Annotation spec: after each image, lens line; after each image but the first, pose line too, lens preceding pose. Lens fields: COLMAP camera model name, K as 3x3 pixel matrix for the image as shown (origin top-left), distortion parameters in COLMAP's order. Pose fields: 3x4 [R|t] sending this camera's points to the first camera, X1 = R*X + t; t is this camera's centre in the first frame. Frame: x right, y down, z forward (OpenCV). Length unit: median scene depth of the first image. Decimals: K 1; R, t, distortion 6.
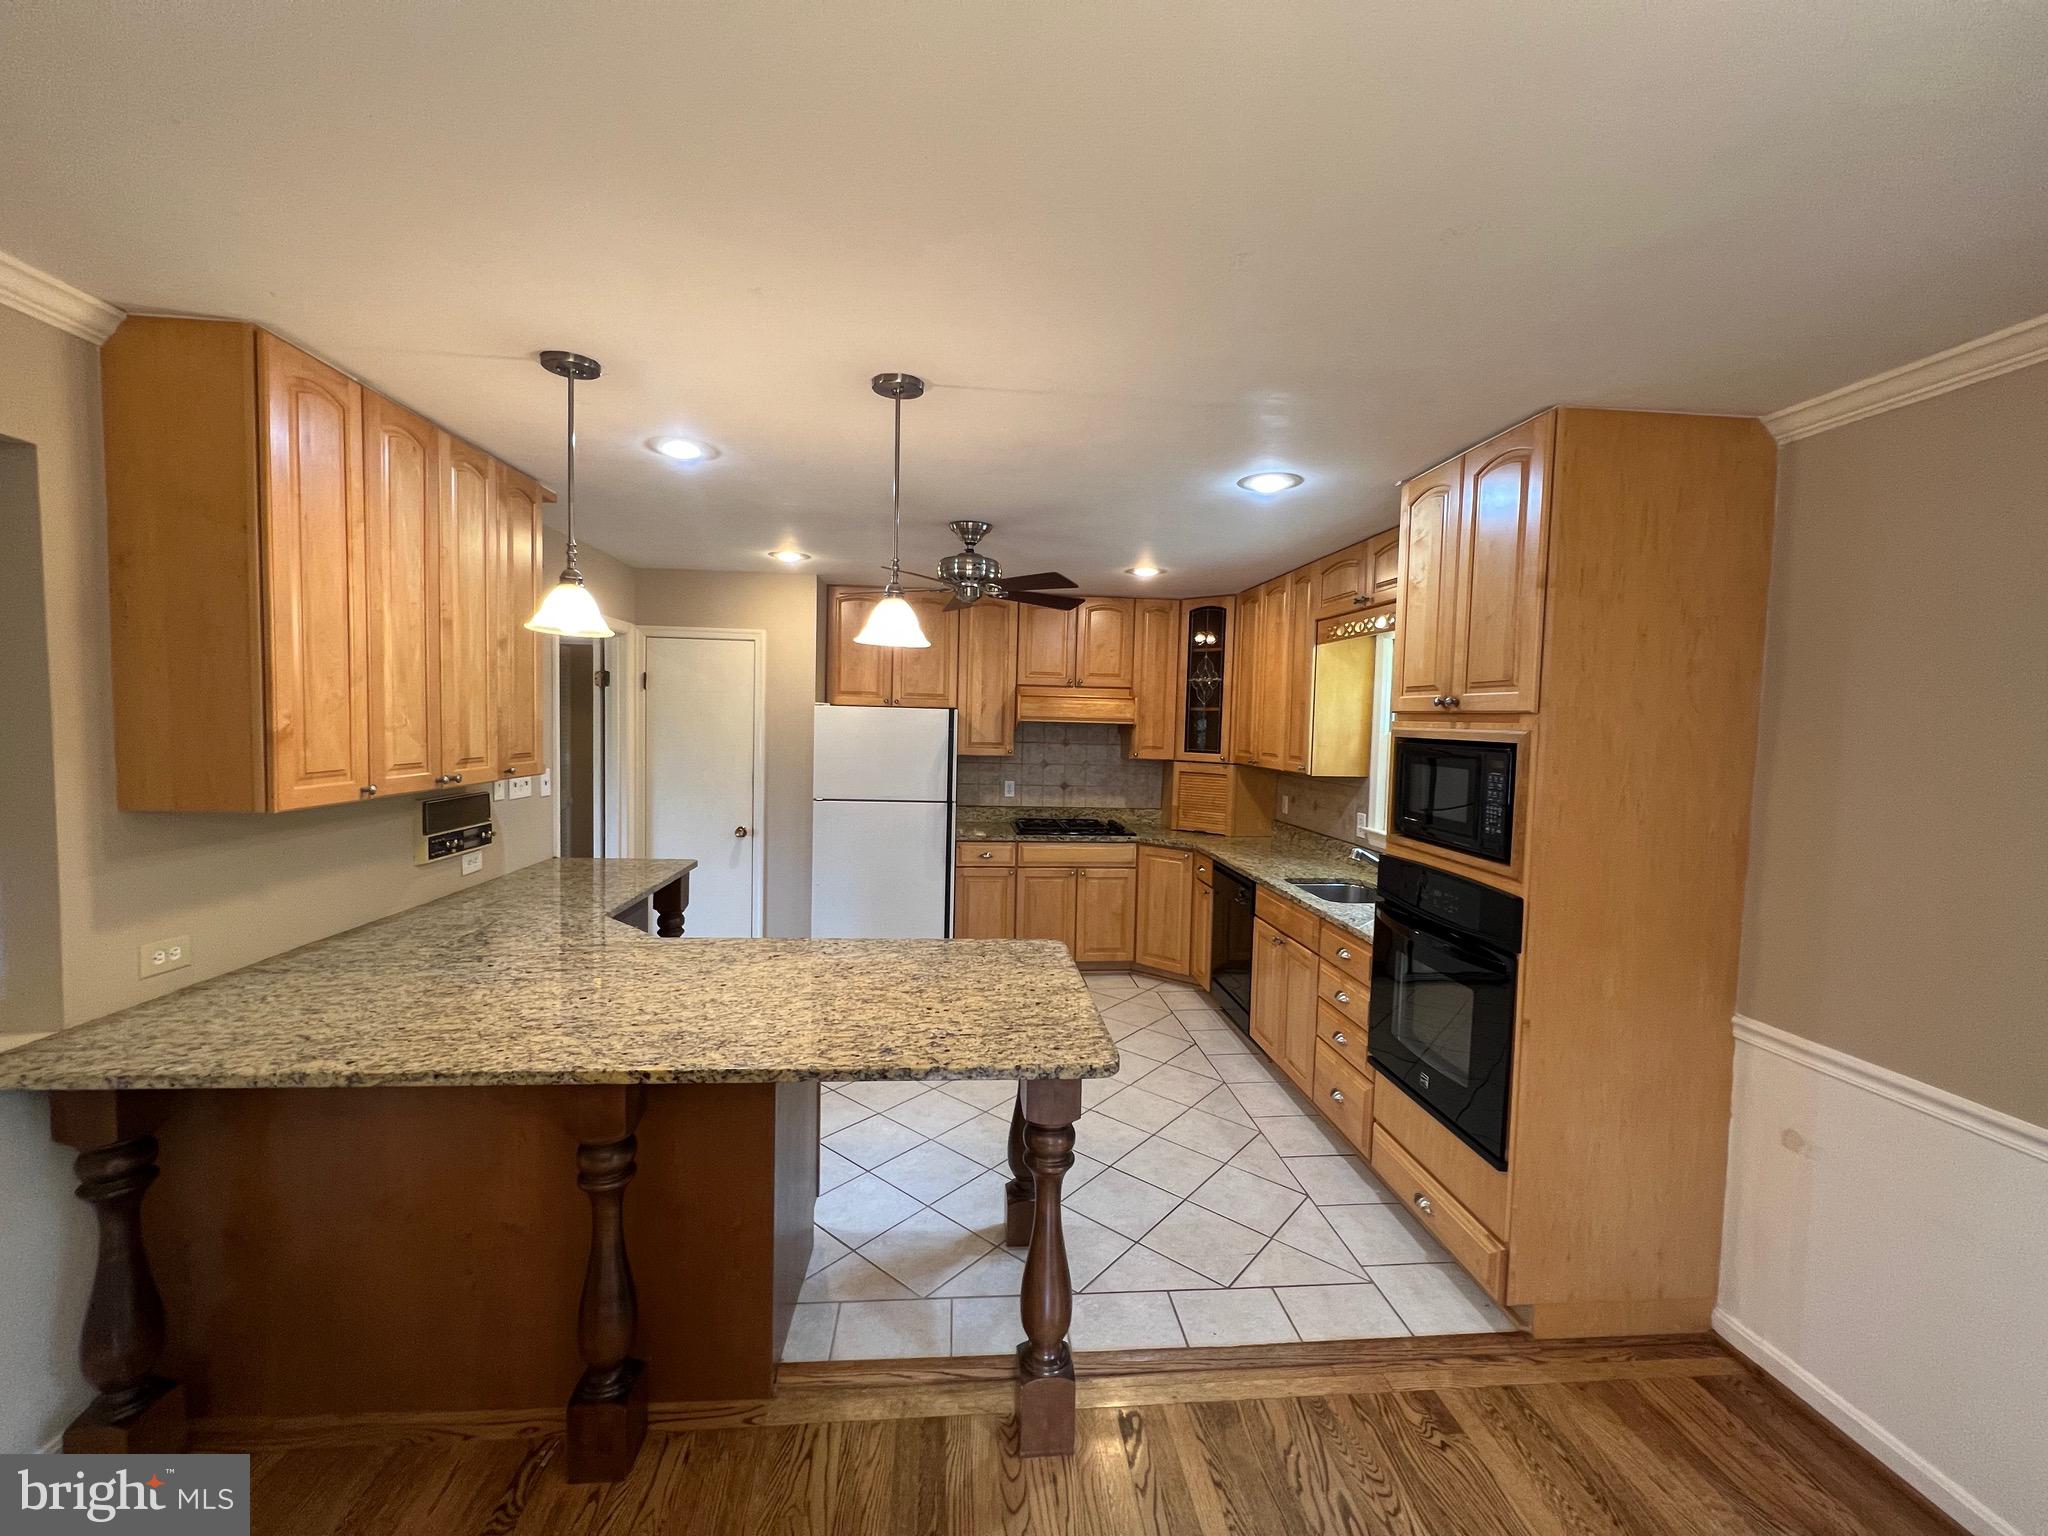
lens RADIAL K [[818.0, 0, 1020.8], [0, 818.0, 762.4], [0, 0, 1]] dist [-0.001092, -0.000210]
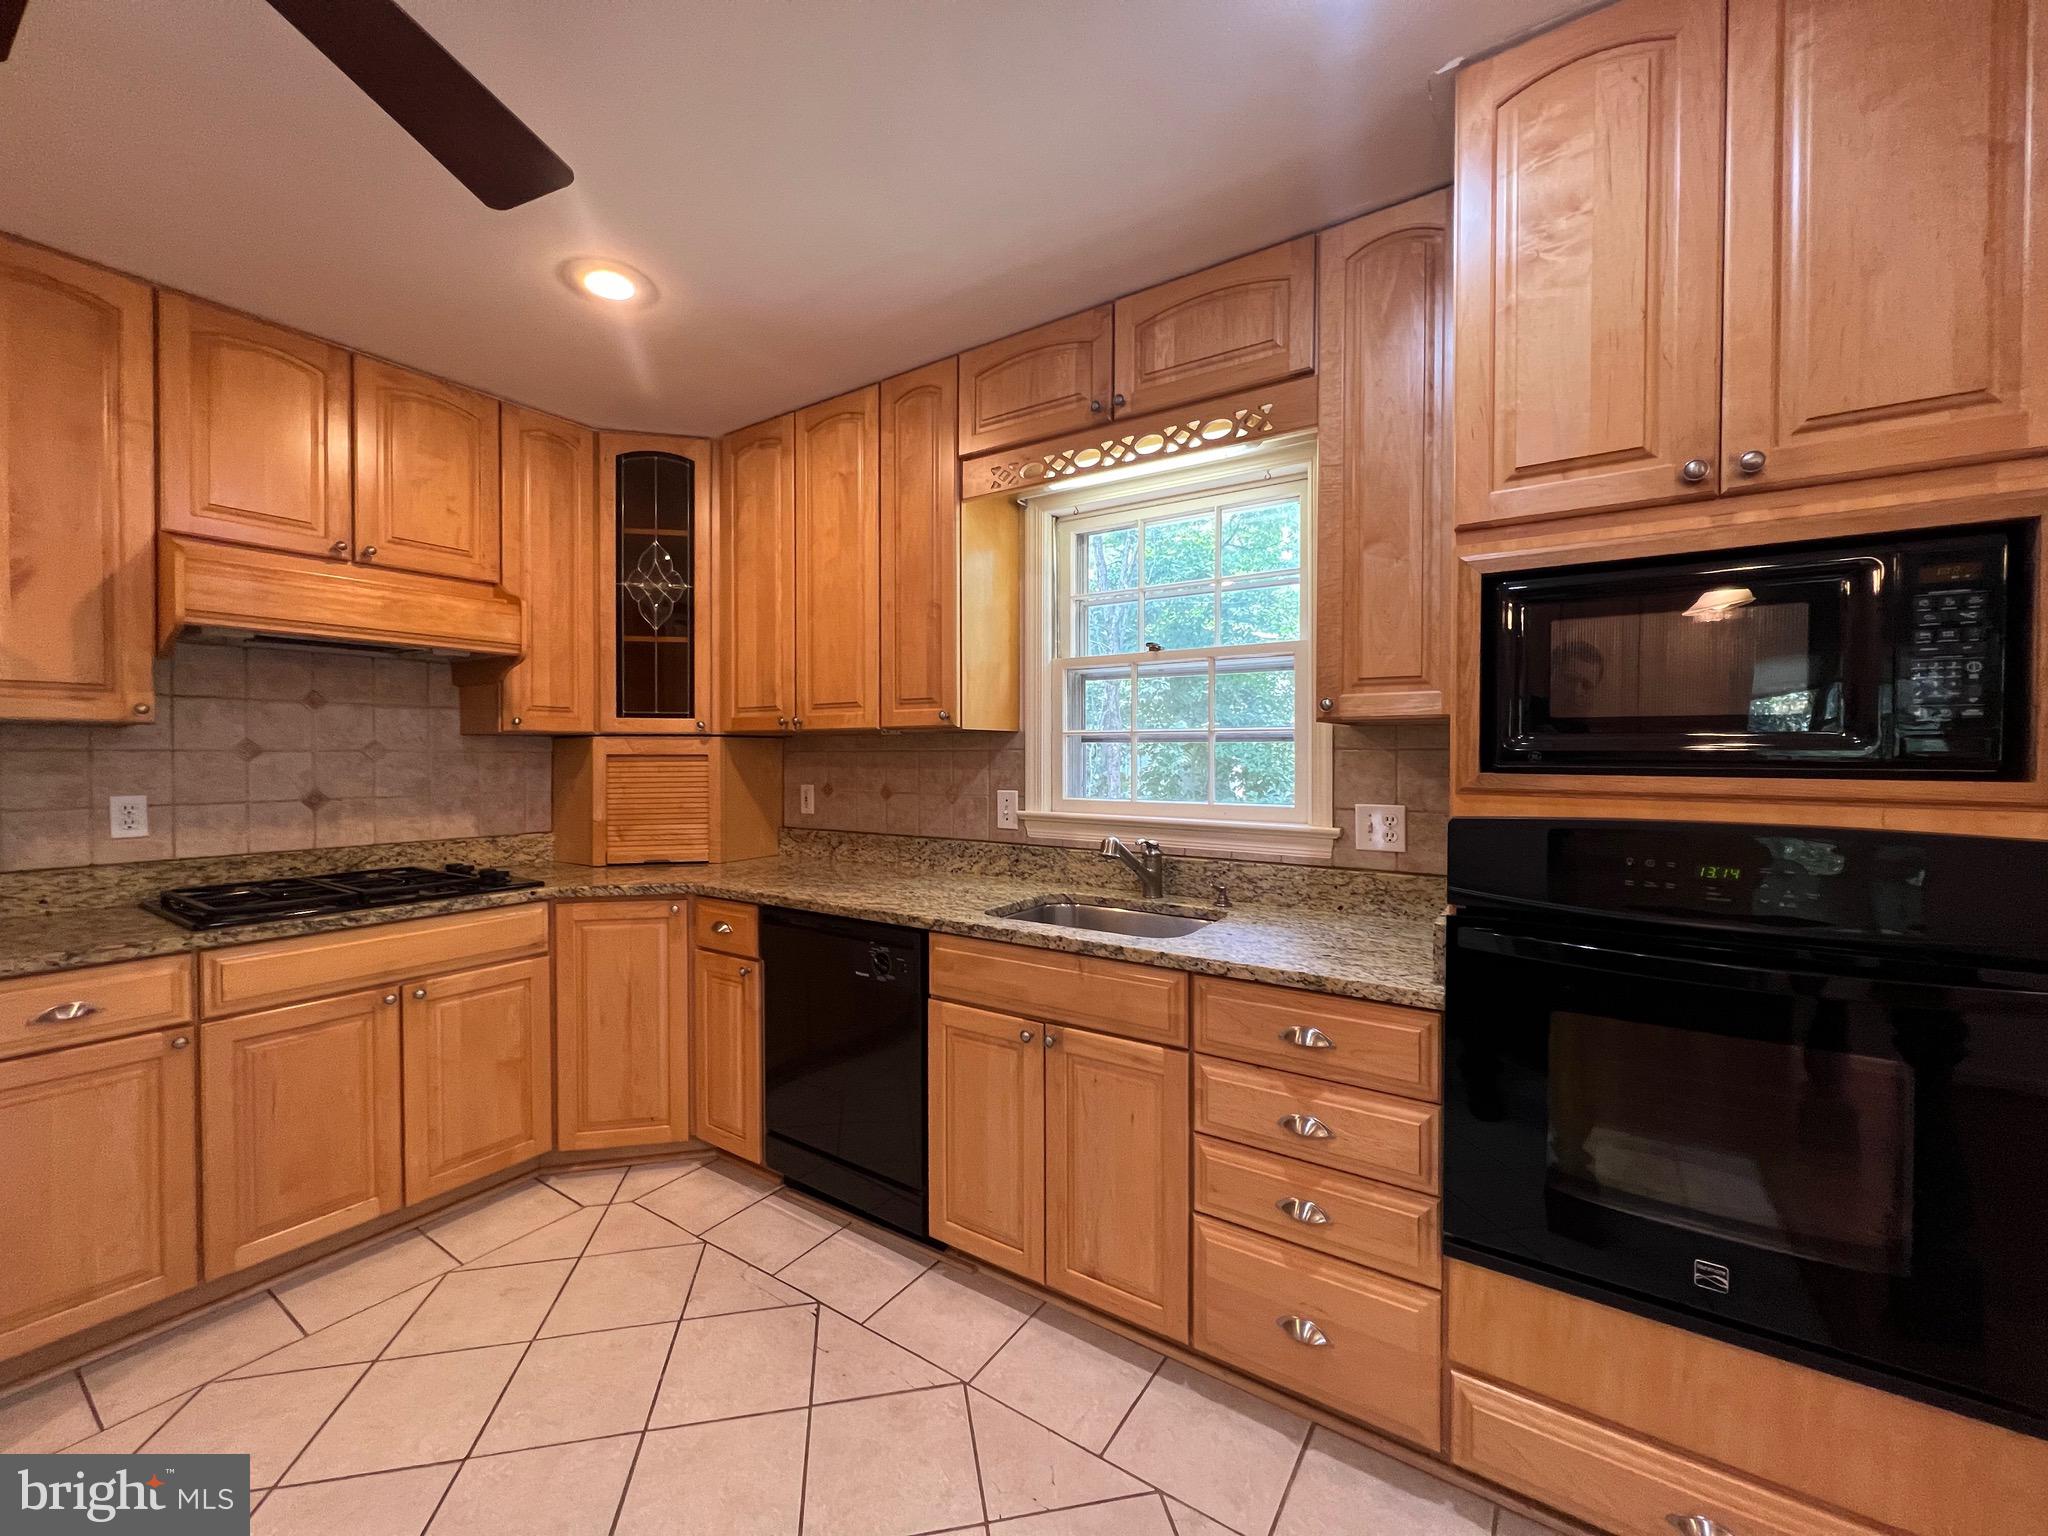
lens RADIAL K [[818.0, 0, 1026.2], [0, 818.0, 763.1], [0, 0, 1]] dist [-0.001092, -0.000210]
pose [[0.625319, -0.033405, 0.779654, -0.053097], [0.056870, 0.998378, -0.002837, 0.035549], [-0.778294, 0.046113, 0.626204, 0.480334]]
